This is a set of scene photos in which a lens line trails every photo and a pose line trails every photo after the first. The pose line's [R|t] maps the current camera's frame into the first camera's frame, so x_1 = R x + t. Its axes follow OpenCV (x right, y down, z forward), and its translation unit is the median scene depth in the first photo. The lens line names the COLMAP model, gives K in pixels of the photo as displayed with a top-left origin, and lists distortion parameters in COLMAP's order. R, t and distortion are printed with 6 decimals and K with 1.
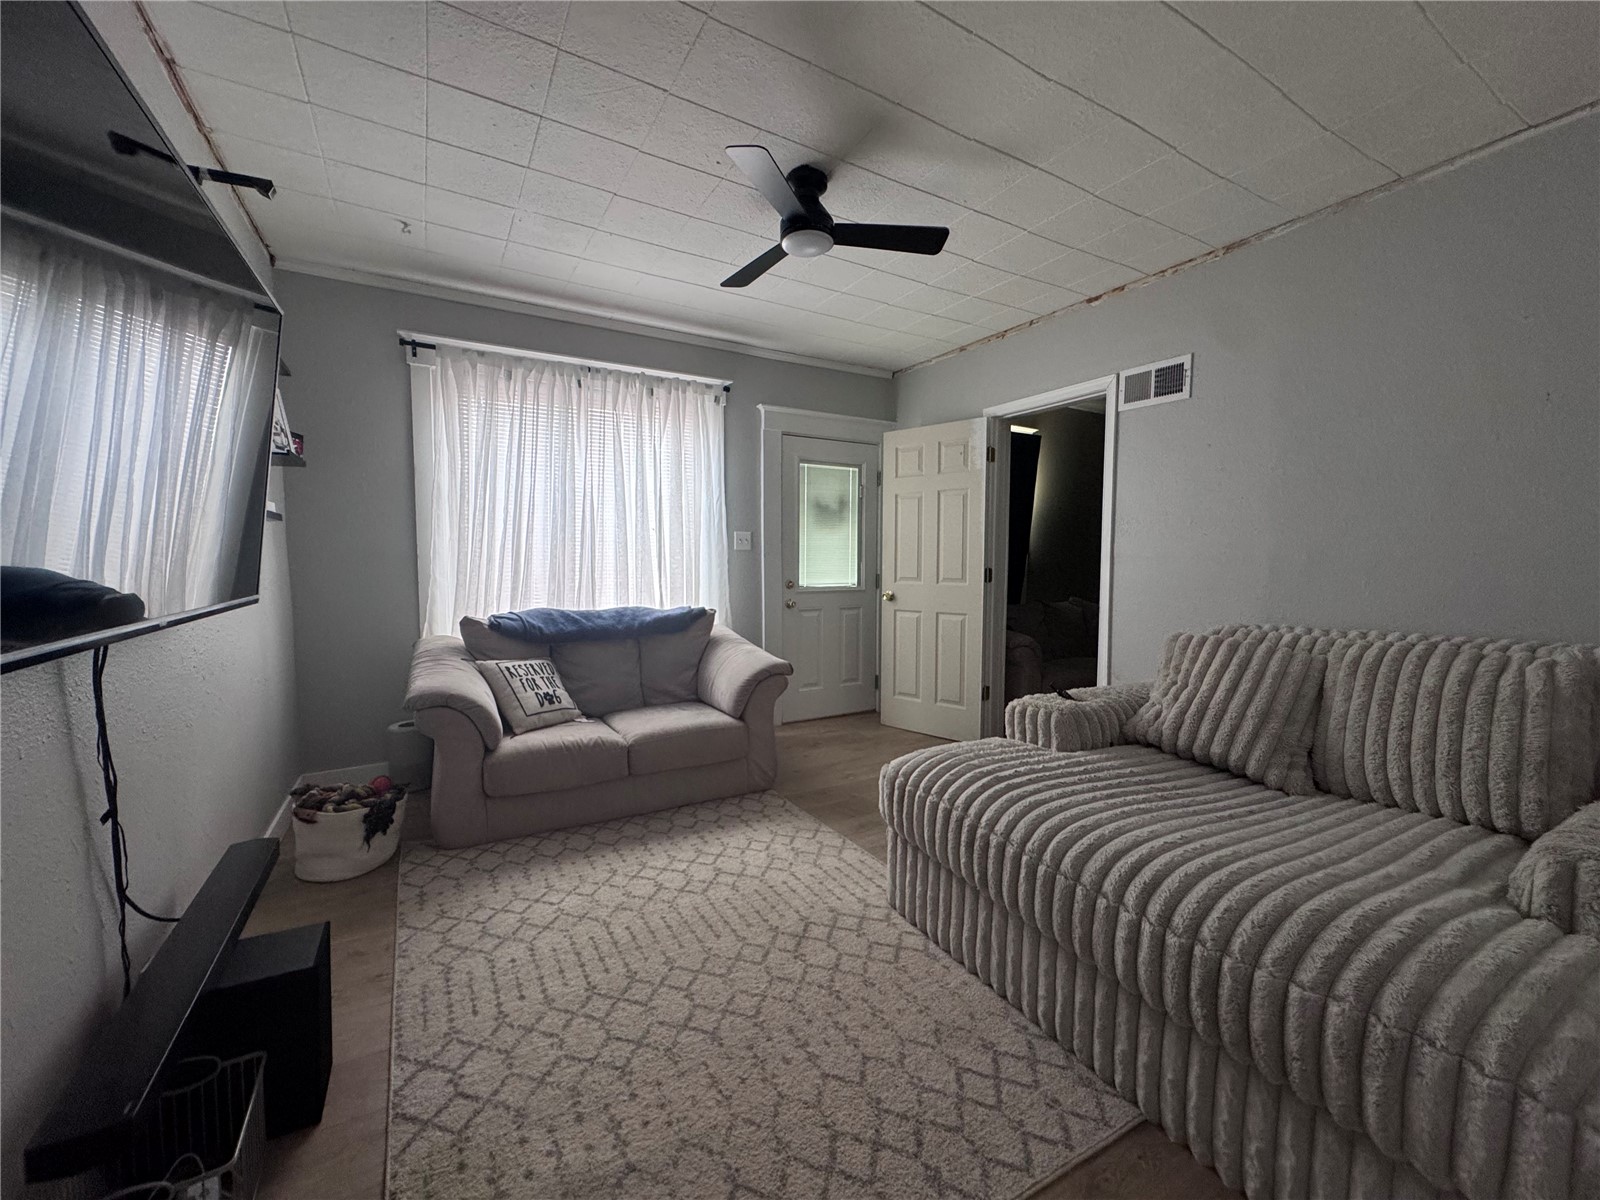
lens RADIAL K [[636.3, 0, 800.0], [0, 636.3, 600.0], [0, 0, 1]] dist [-0.000049, -0.000005]
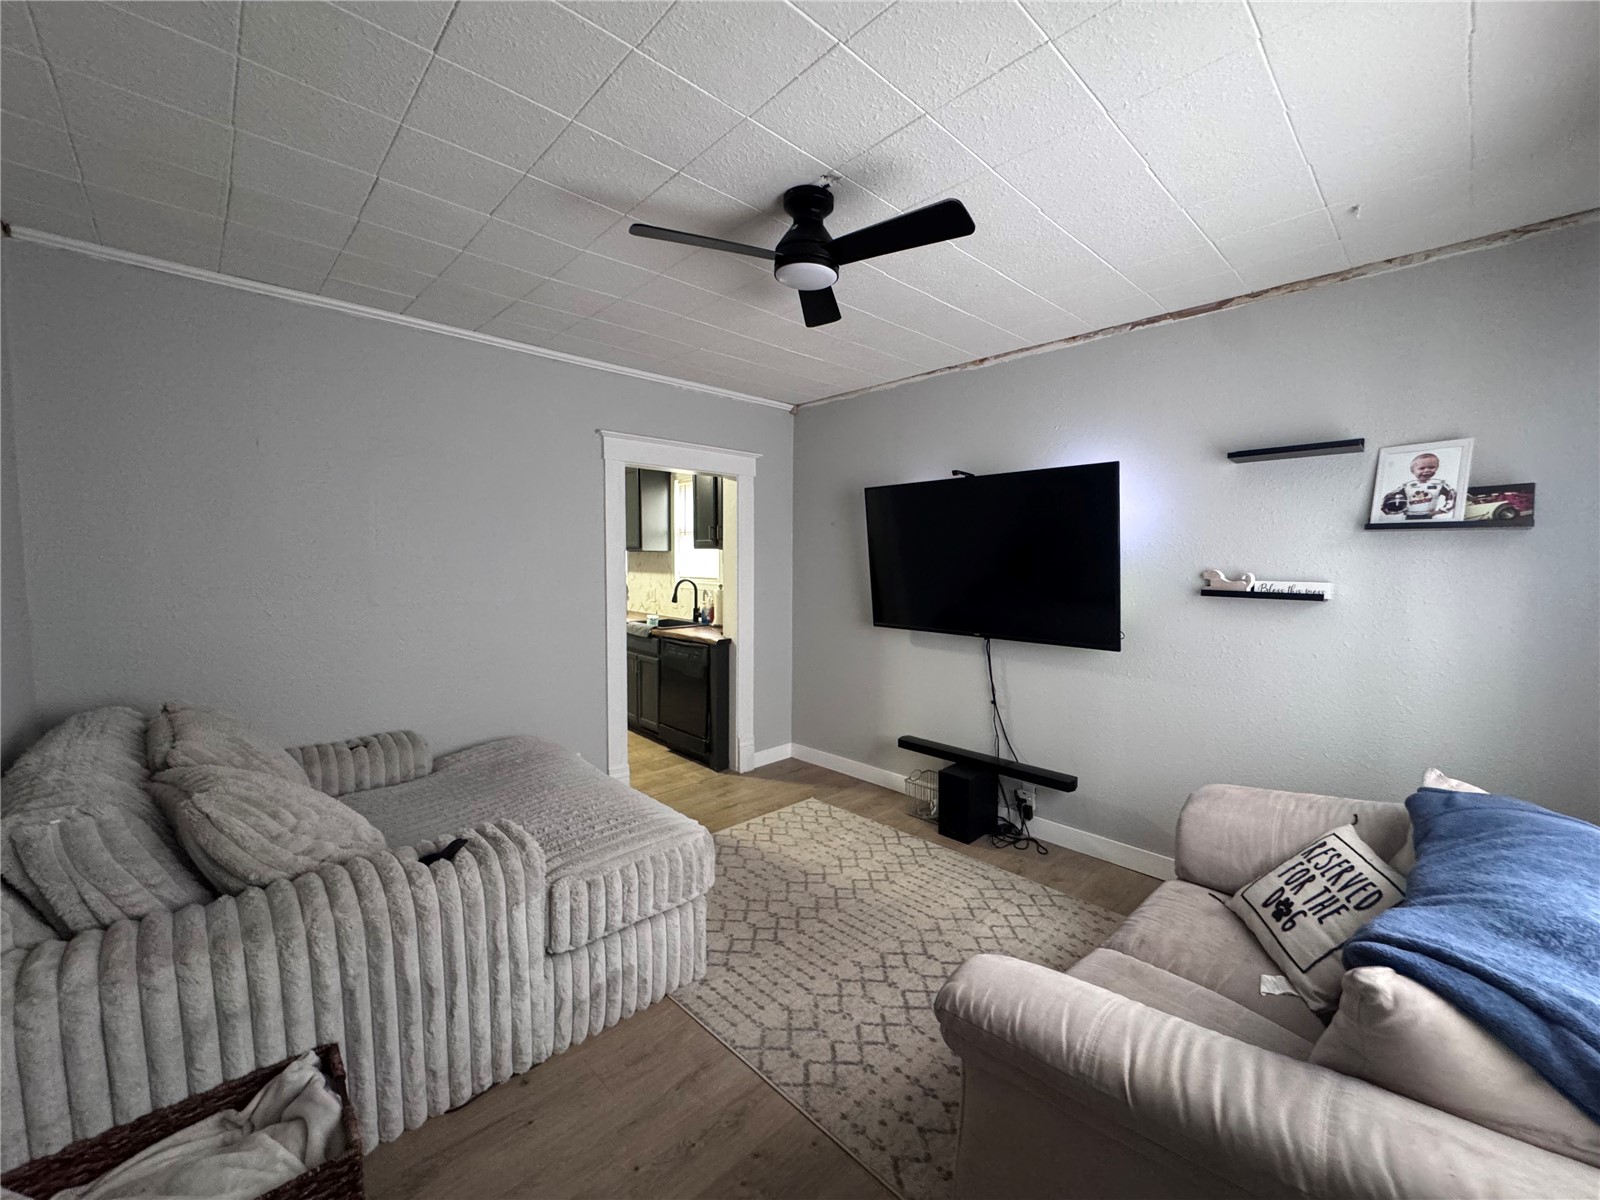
lens RADIAL K [[636.3, 0, 800.0], [0, 636.3, 600.0], [0, 0, 1]] dist [-0.000049, -0.000005]
pose [[-0.972372, 0.007097, -0.233328, 0.210424], [-0.025069, 0.990582, 0.134604, -0.244682], [0.232086, 0.136735, -0.963037, 1.817440]]
